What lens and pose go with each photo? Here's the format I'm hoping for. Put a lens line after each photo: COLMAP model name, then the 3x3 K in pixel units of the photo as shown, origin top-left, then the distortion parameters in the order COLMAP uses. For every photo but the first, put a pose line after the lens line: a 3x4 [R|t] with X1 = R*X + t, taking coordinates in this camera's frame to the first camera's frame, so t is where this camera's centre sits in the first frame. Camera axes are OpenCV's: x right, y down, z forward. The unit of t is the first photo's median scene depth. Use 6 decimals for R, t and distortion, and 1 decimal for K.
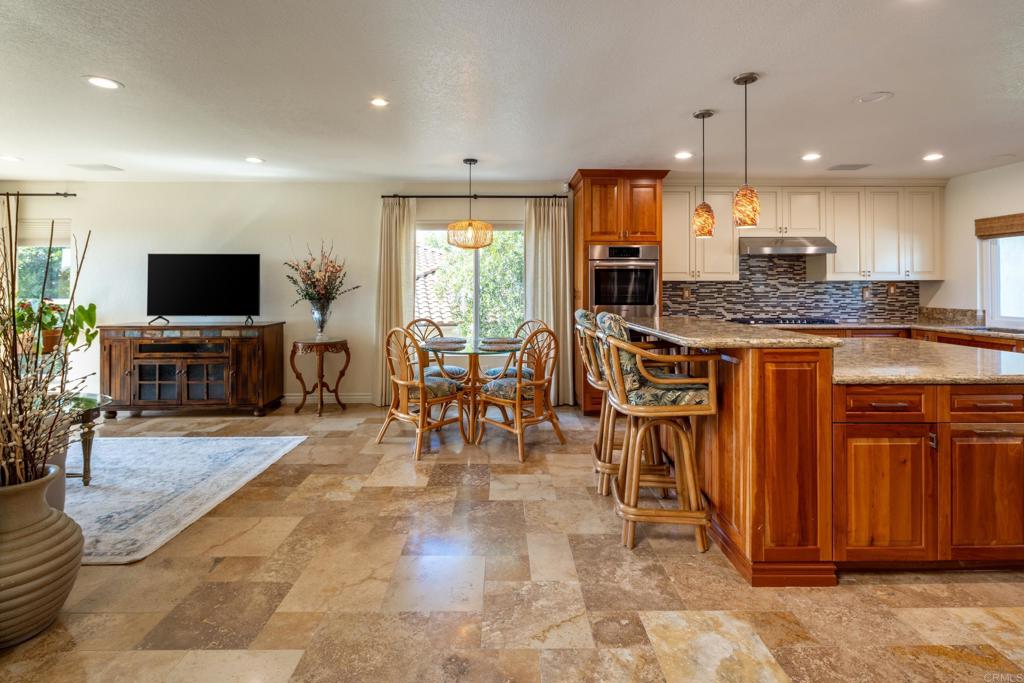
lens RADIAL K [[496.7, 0, 510.2], [0, 496.7, 284.7], [0, 0, 1]] dist [0.000590, -0.000959]
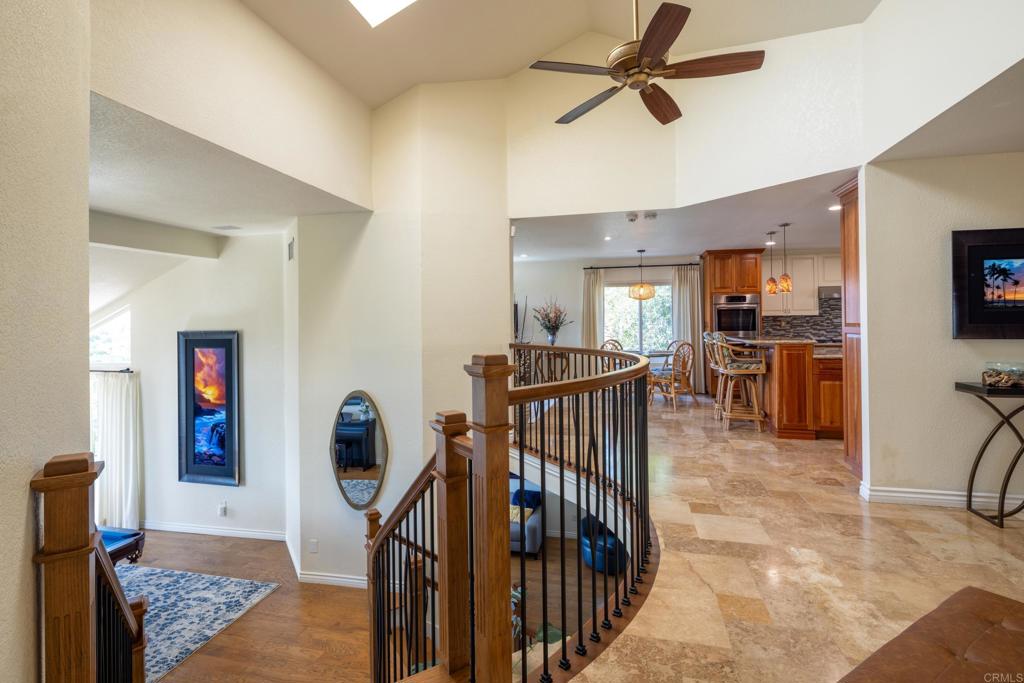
lens RADIAL K [[503.7, 0, 508.3], [0, 503.7, 319.7], [0, 0, 1]] dist [0.001756, -0.000161]
pose [[0.968134, -0.012177, -0.250135, -0.082463], [0.012836, 0.999917, 0.001004, -0.007529], [0.250102, -0.004183, 0.968210, -0.779711]]
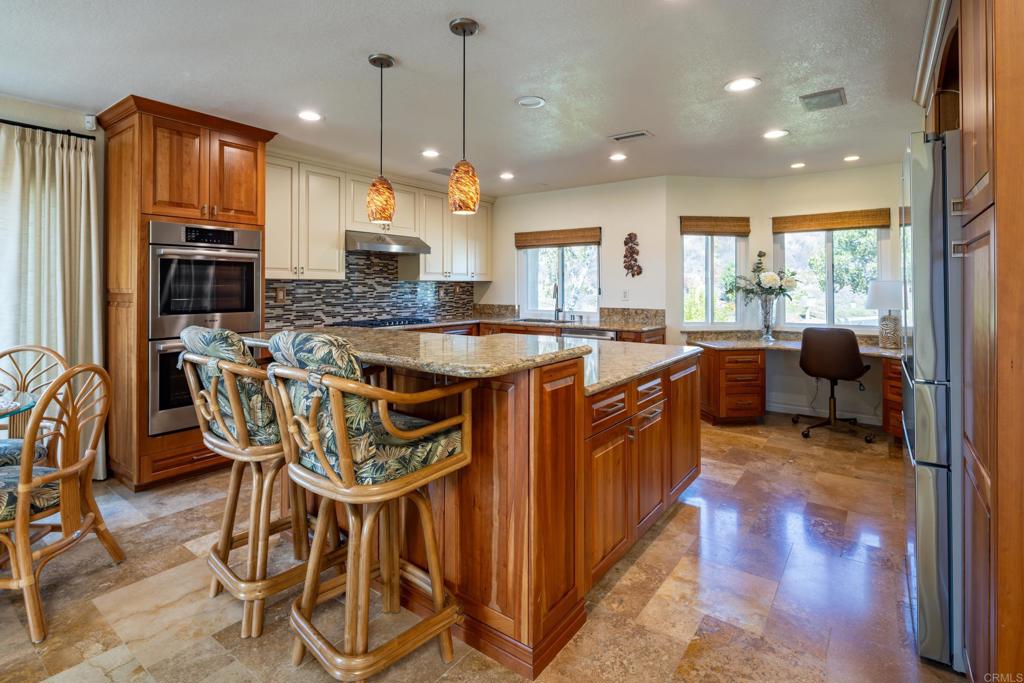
lens RADIAL K [[496.7, 0, 510.2], [0, 496.7, 284.7], [0, 0, 1]] dist [0.000590, -0.000959]
pose [[0.609217, 0.003586, 0.792995, -0.060064], [-0.004749, 0.999988, -0.000874, 0.000326], [-0.792989, -0.003233, 0.609227, 0.241214]]
